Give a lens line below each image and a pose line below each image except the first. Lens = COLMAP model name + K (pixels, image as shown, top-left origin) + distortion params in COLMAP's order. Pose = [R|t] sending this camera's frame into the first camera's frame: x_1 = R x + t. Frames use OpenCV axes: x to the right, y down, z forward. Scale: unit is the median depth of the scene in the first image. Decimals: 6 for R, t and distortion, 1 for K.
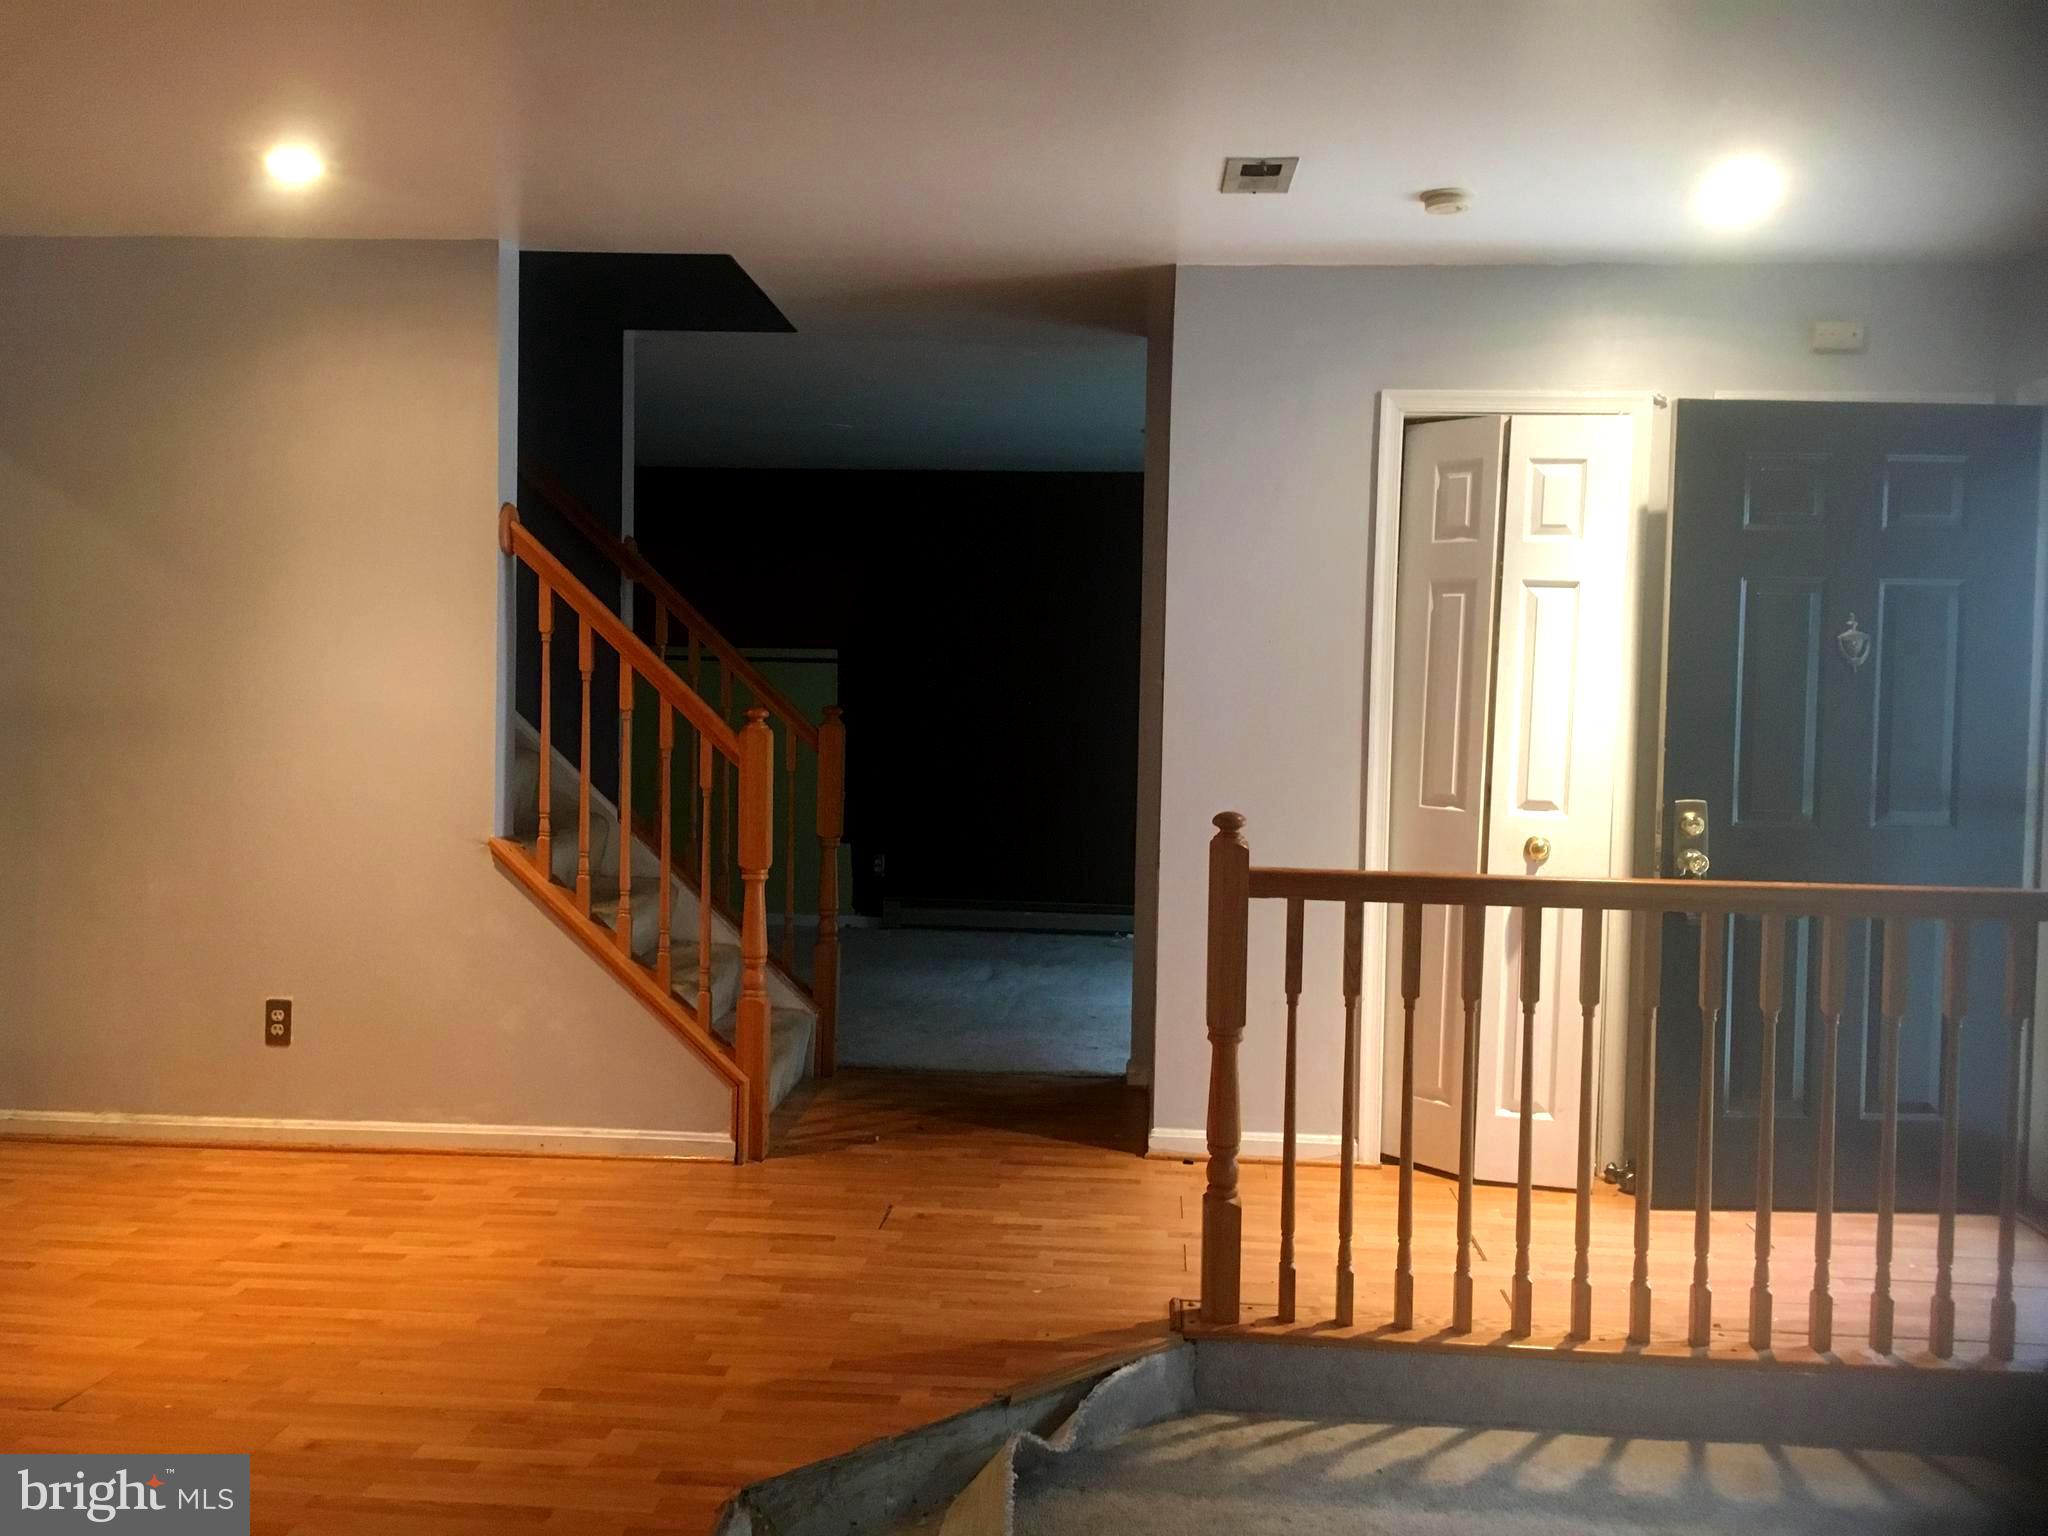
lens RADIAL K [[1724.7, 0, 1024.0], [0, 1724.7, 768.0], [0, 0, 1]] dist [0.079866, -0.094638]
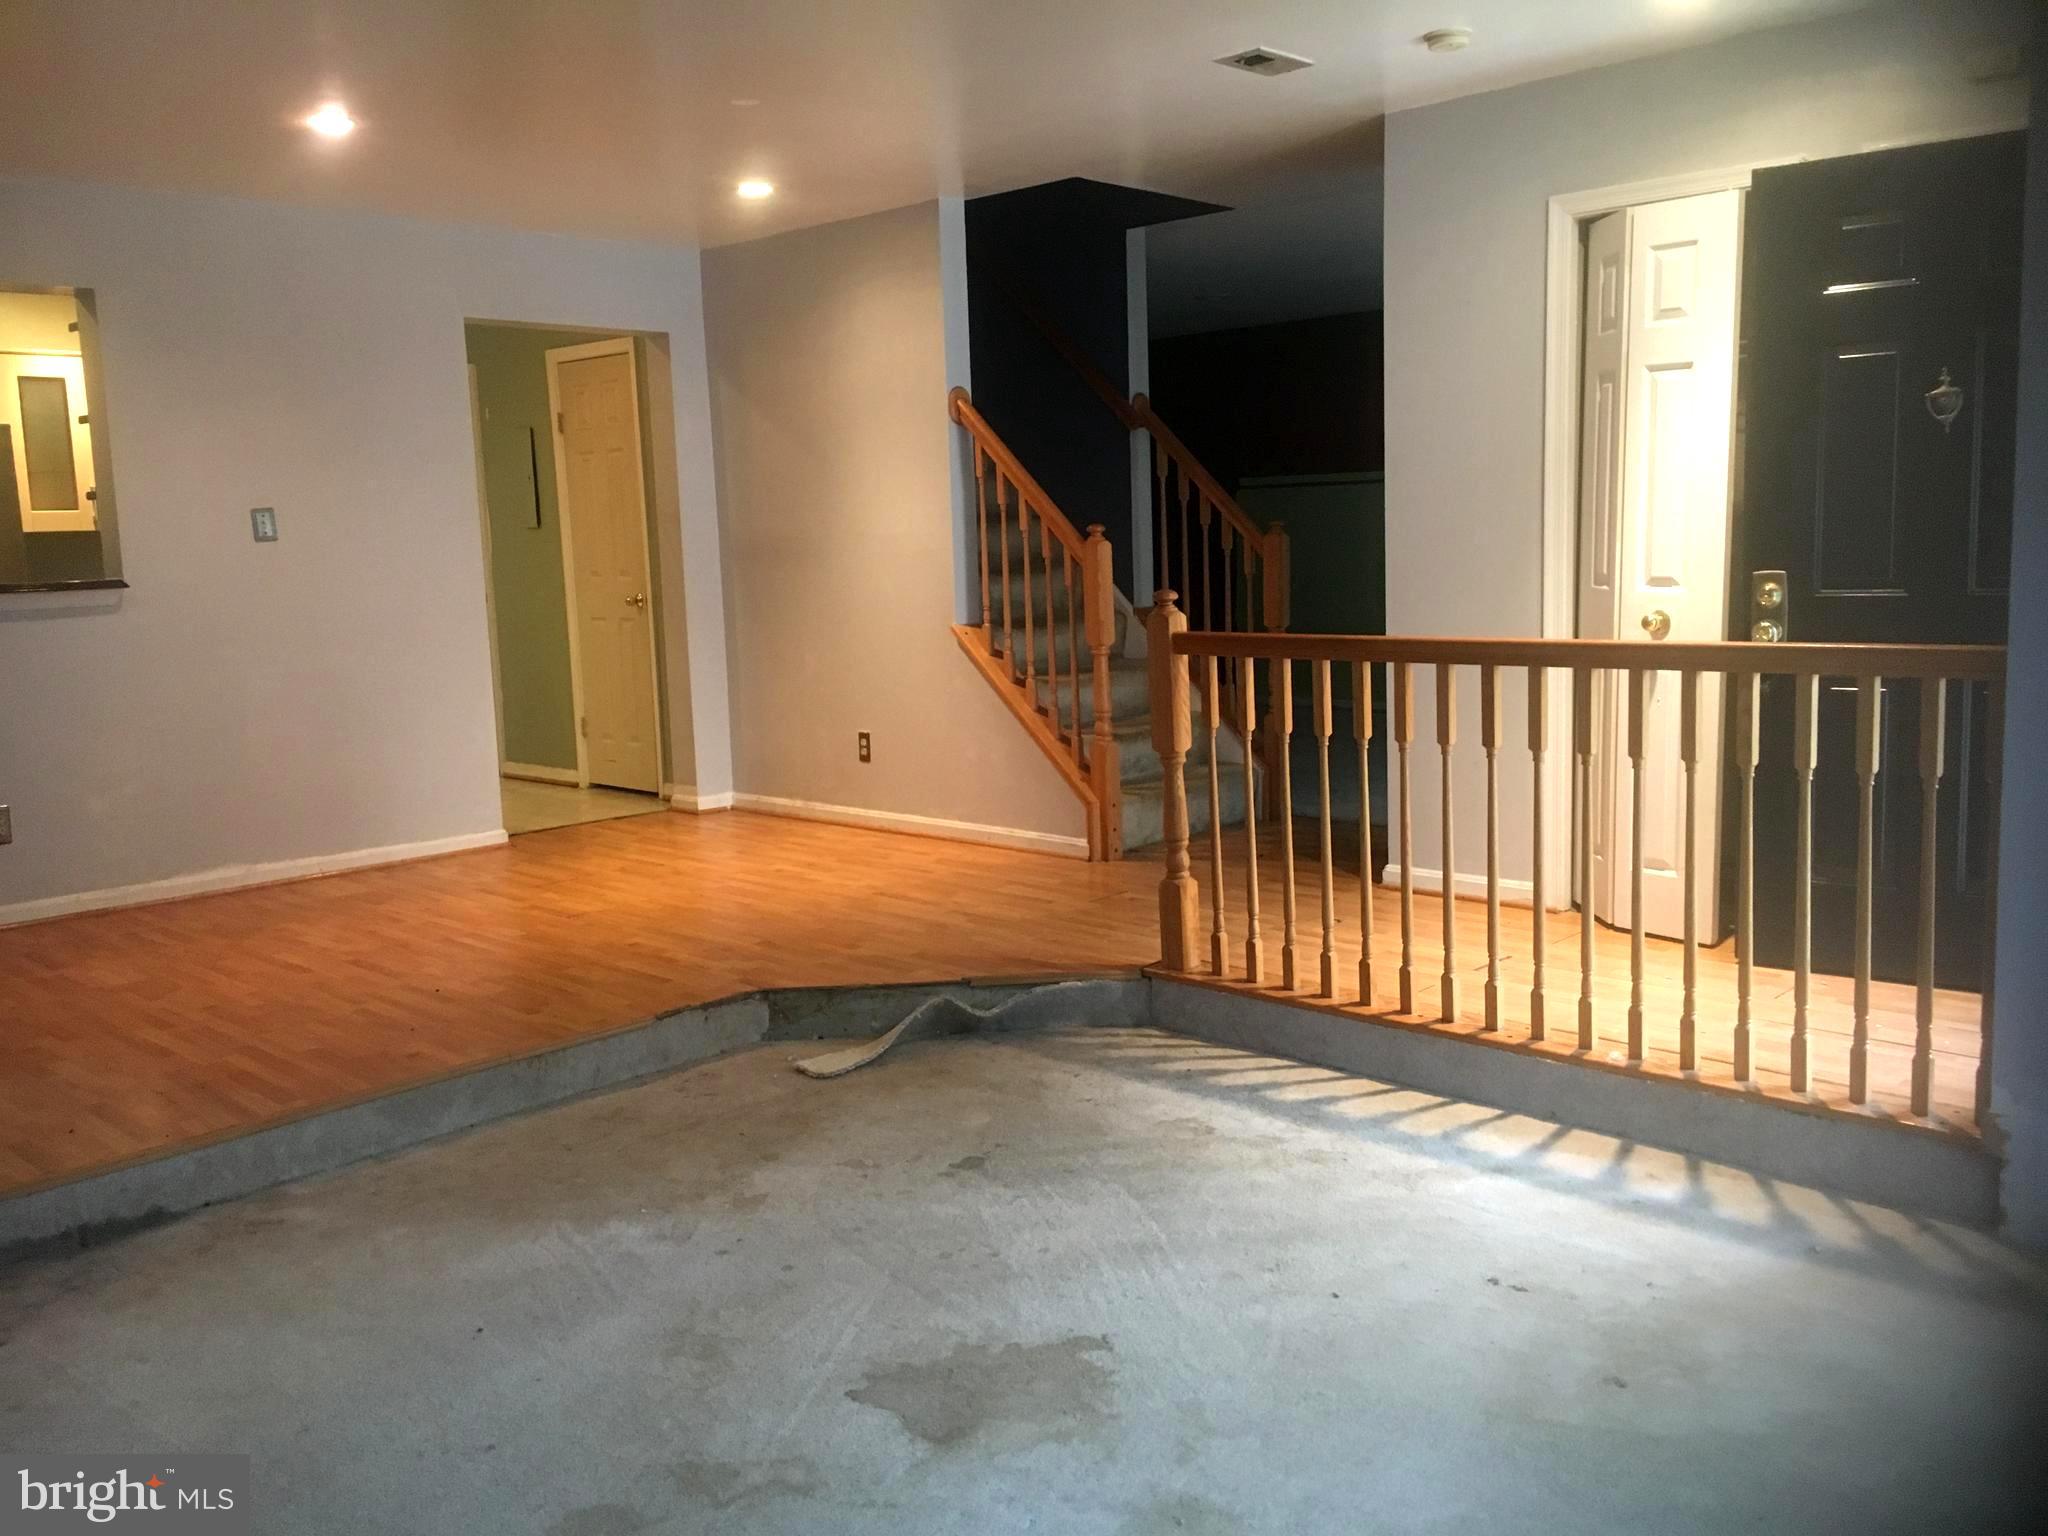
lens RADIAL K [[1724.7, 0, 1024.0], [0, 1724.7, 768.0], [0, 0, 1]] dist [0.079866, -0.094638]
pose [[0.765037, 0.043099, -0.642543, 0.692801], [0.022447, 0.995367, 0.093492, 0.027201], [0.643595, -0.085948, 0.760525, -0.066707]]
